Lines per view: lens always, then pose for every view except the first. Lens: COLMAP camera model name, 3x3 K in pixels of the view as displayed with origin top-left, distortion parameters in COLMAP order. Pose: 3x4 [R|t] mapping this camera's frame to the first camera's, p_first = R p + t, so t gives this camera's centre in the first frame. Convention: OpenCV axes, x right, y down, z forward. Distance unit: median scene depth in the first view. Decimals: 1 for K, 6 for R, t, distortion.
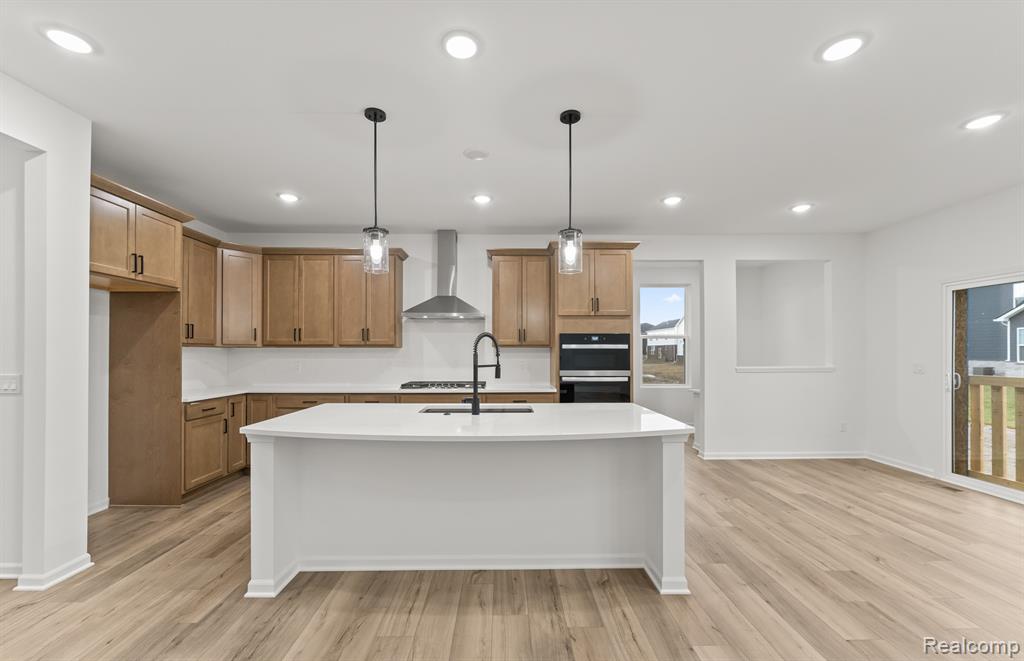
lens RADIAL K [[411.7, 0, 513.8], [0, 411.7, 347.7], [0, 0, 1]] dist [-0.001262, -0.000358]
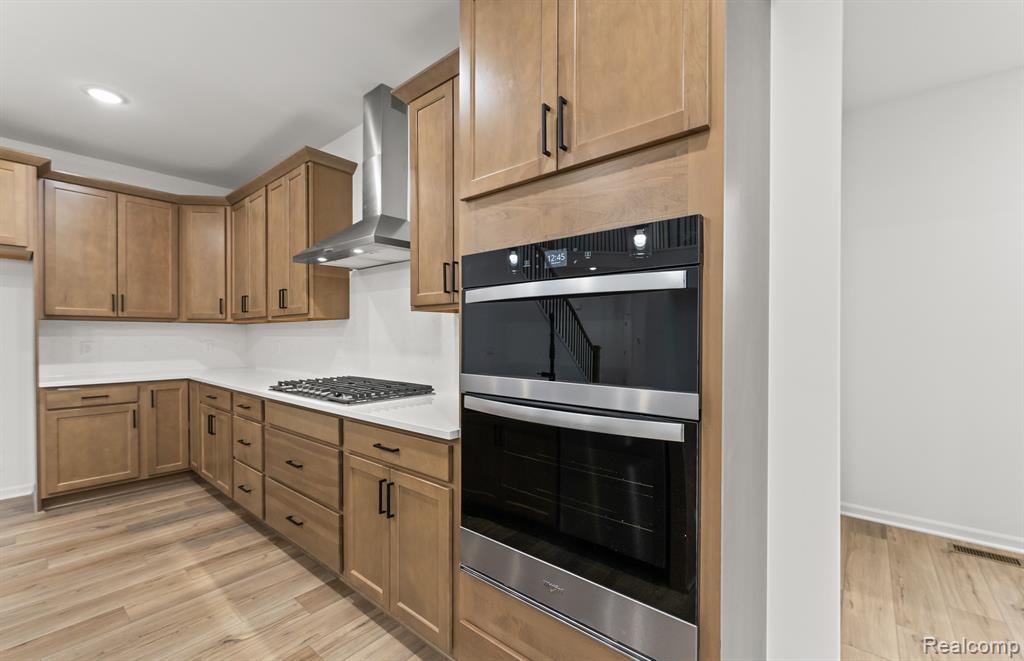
lens RADIAL K [[416.9, 0, 508.2], [0, 416.9, 339.9], [0, 0, 1]] dist [-0.000755, -0.000017]
pose [[0.752672, 0.005938, -0.658369, 0.380057], [0.008732, 0.999781, 0.019000, 0.025902], [0.658338, -0.020049, 0.752455, 0.847899]]
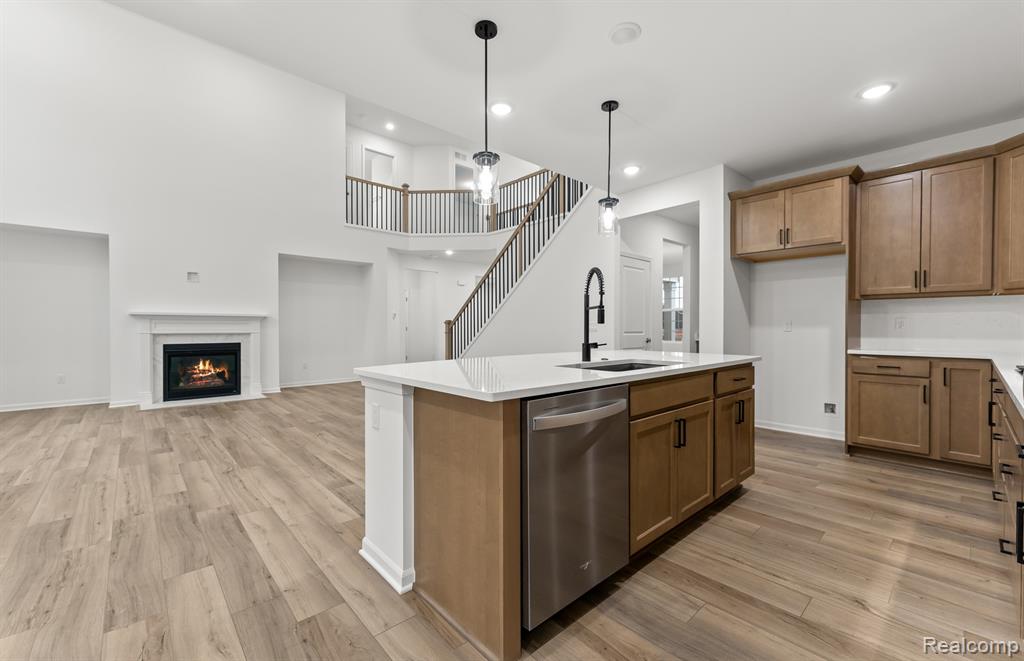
lens RADIAL K [[422.7, 0, 512.0], [0, 422.7, 330.5], [0, 0, 1]] dist [0.001420, 0.000356]
pose [[-0.750862, 0.006306, -0.660430, 0.434012], [0.006030, 0.999978, 0.002694, 0.058148], [0.660432, -0.001960, -0.750883, 1.060083]]
